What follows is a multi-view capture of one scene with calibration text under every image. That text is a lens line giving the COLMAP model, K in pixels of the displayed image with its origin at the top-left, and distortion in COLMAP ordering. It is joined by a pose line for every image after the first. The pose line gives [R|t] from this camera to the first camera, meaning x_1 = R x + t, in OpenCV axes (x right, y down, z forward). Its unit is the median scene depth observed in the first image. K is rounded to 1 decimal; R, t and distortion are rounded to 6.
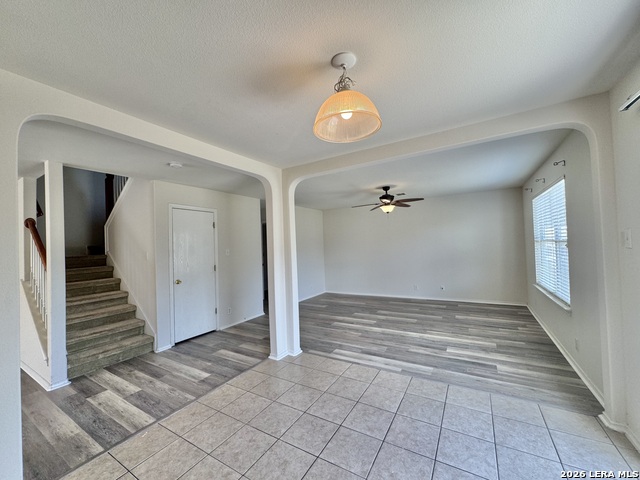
lens RADIAL K [[255.6, 0, 320.3], [0, 255.6, 239.3], [0, 0, 1]] dist [-0.001310, -0.000255]
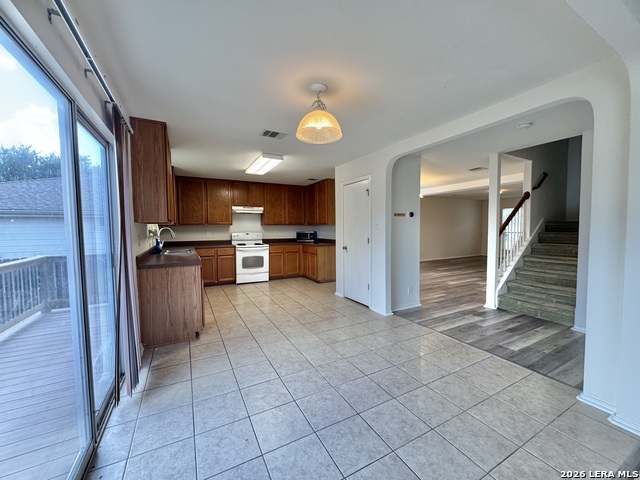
lens RADIAL K [[255.6, 0, 318.5], [0, 255.6, 237.9], [0, 0, 1]] dist [-0.001310, -0.000255]
pose [[-0.519103, 0.074469, -0.851461, 0.775246], [0.046374, 0.997184, 0.058942, 0.037652], [0.853453, -0.008888, -0.521095, 0.967914]]
